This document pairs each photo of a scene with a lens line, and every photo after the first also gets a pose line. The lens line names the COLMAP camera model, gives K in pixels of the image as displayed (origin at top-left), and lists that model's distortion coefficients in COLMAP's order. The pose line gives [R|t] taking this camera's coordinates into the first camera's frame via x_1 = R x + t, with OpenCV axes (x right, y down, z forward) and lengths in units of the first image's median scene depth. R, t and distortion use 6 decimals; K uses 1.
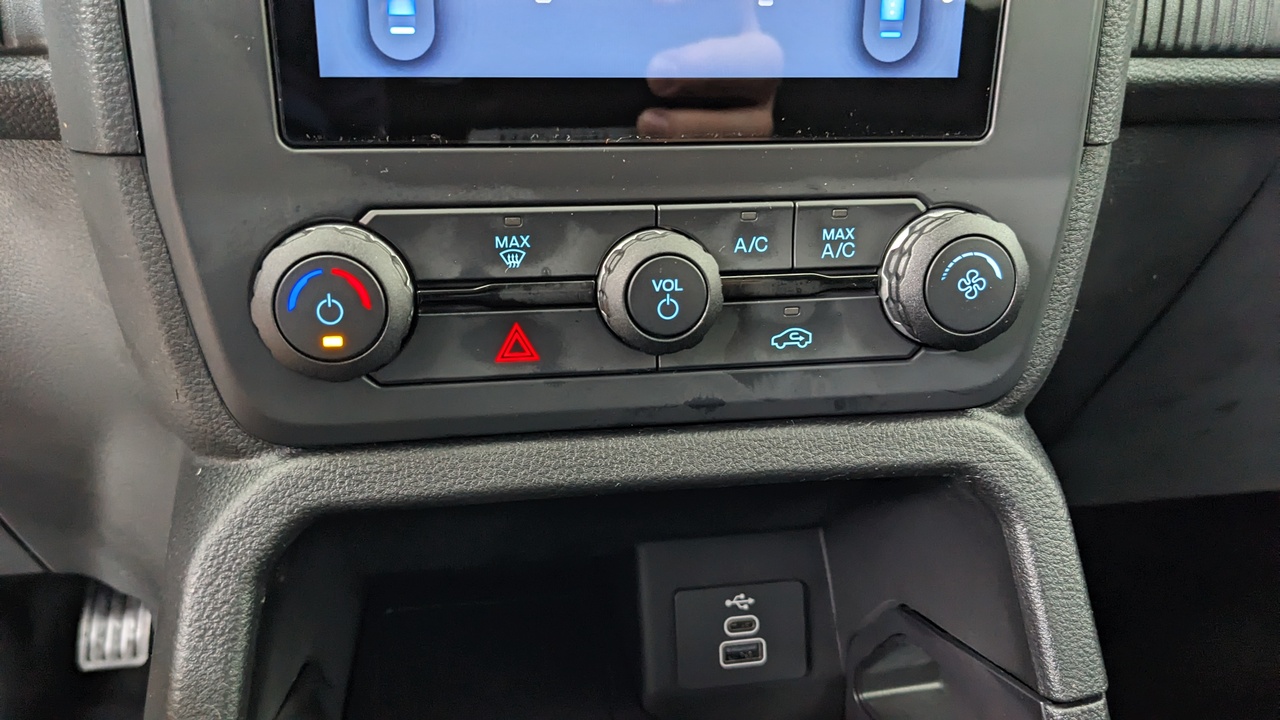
lens RADIAL K [[993.3, 0, 637.7], [0, 993.3, 359.8], [0, 0, 1]] dist [-0.003861, -0.011893]
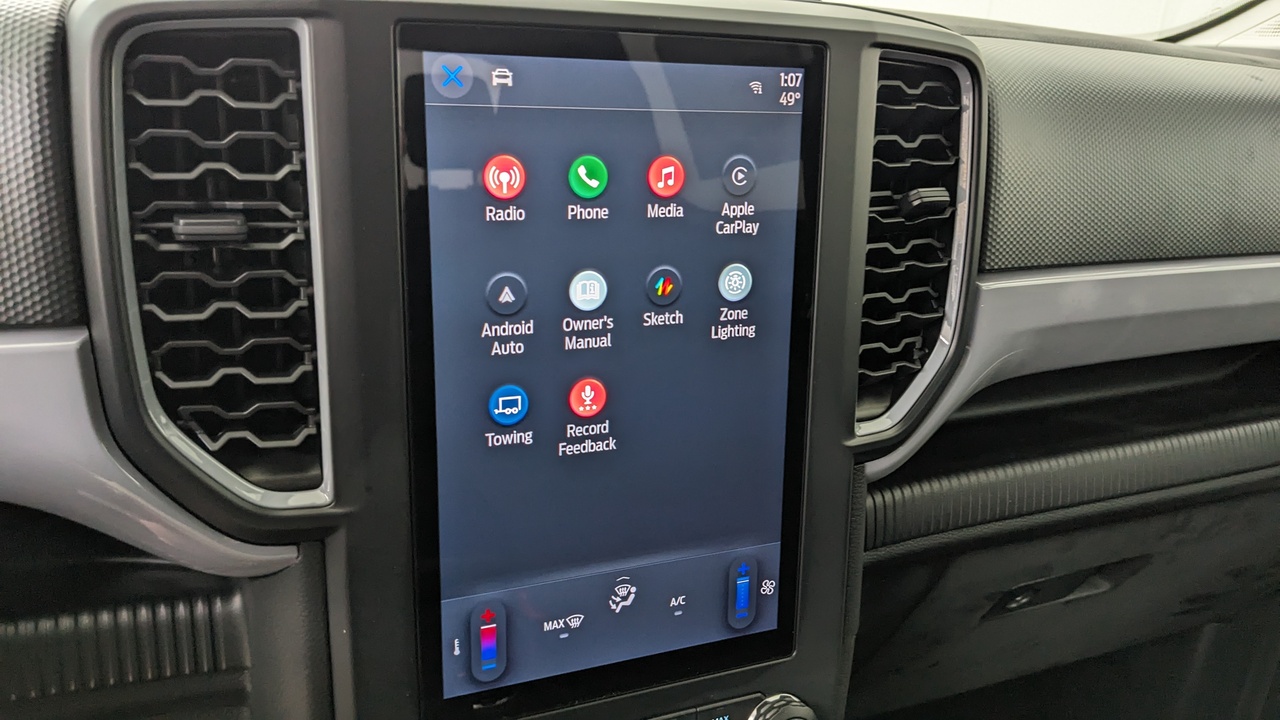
lens RADIAL K [[993.3, 0, 638.5], [0, 993.3, 357.5], [0, 0, 1]] dist [-0.003861, -0.011893]
pose [[0.969079, -0.046409, 0.242348, -0.343216], [0.067791, 0.994435, -0.080643, -0.646555], [-0.237256, 0.094579, 0.966832, -0.750261]]
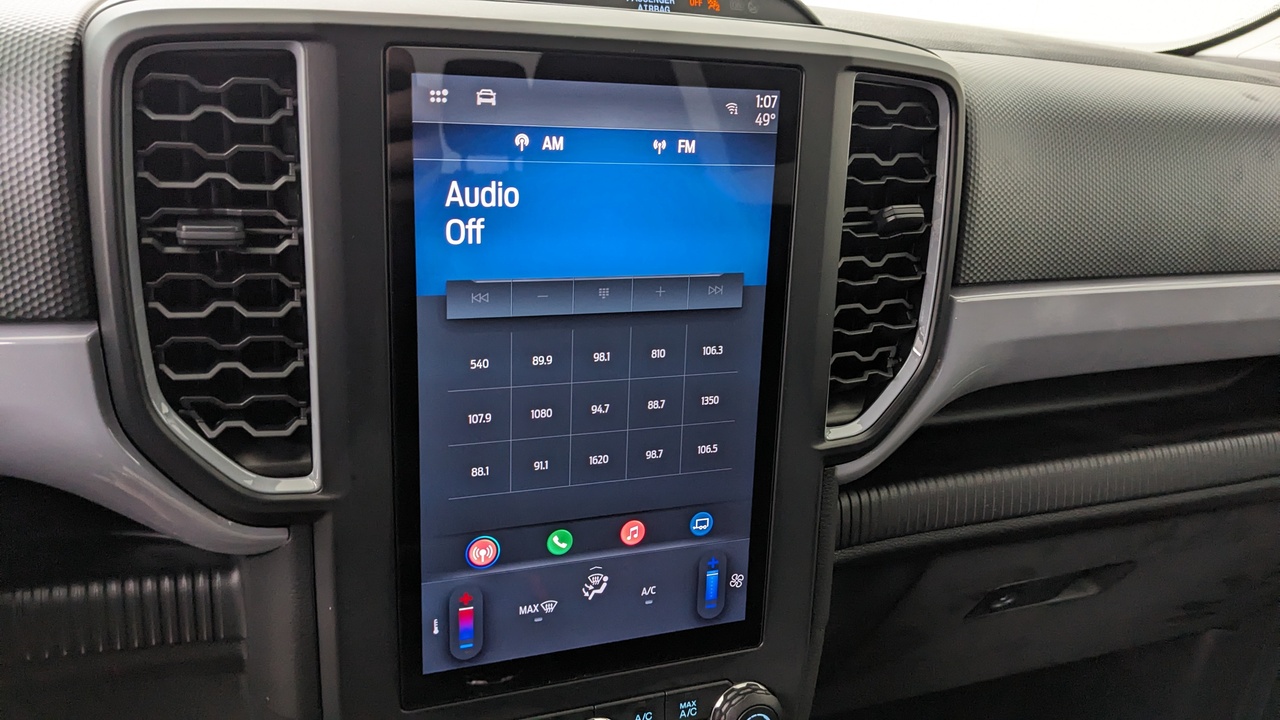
lens RADIAL K [[993.3, 0, 648.5], [0, 993.3, 360.6], [0, 0, 1]] dist [-0.003861, -0.011893]
pose [[0.976534, -0.022121, 0.214226, -0.261655], [0.036715, 0.997249, -0.064388, -0.665322], [-0.212213, 0.070743, 0.974660, -0.869872]]
